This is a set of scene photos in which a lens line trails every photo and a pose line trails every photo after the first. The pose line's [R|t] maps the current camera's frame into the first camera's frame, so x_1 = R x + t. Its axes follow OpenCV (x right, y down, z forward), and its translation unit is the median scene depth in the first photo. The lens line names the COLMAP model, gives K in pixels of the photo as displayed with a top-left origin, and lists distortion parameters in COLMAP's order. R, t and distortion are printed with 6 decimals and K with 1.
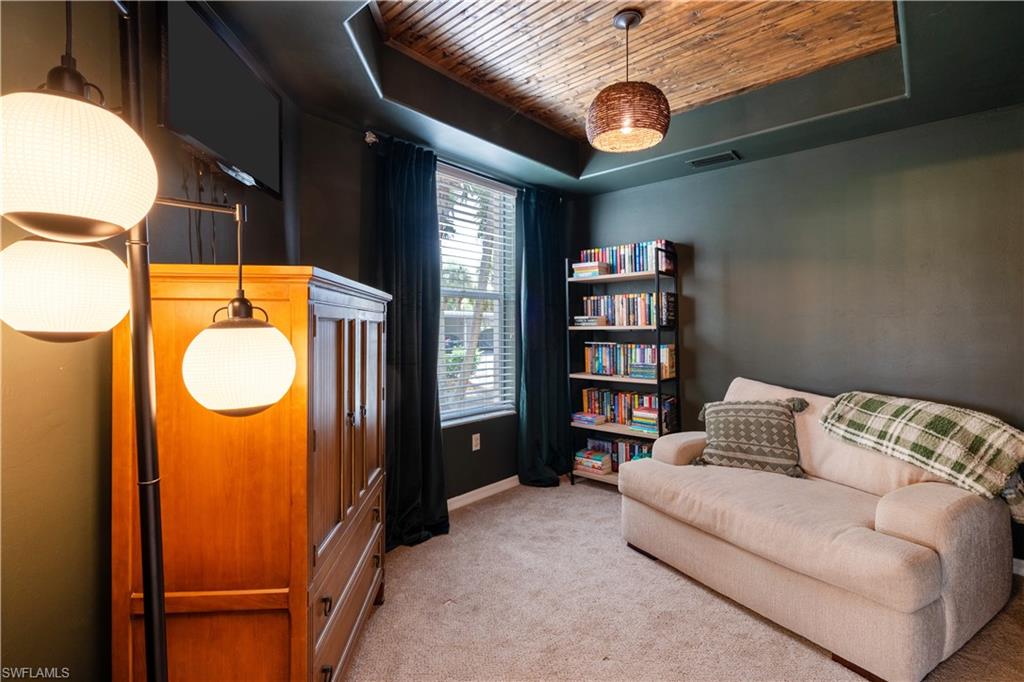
lens RADIAL K [[462.5, 0, 517.9], [0, 462.5, 339.7], [0, 0, 1]] dist [-0.008270, -0.000130]
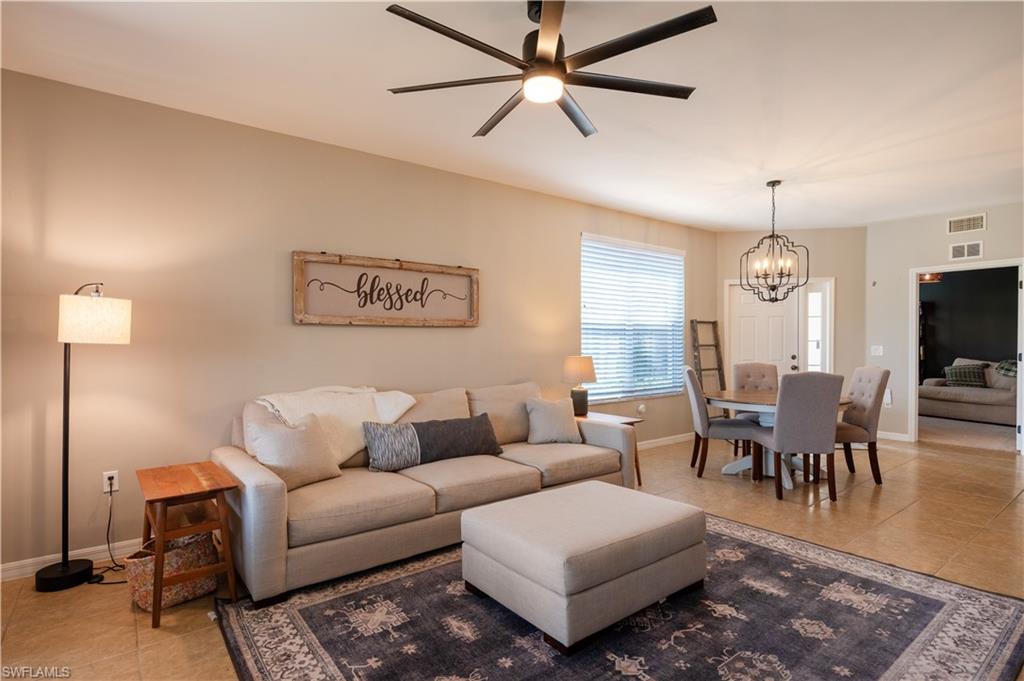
lens RADIAL K [[511.4, 0, 512.9], [0, 511.4, 358.8], [0, 0, 1]] dist [-0.002164, 0.002211]
pose [[0.981908, -0.000728, -0.189357, -1.648868], [0.003122, 0.999919, 0.012341, 0.053692], [0.189333, -0.012709, 0.981831, -2.632074]]
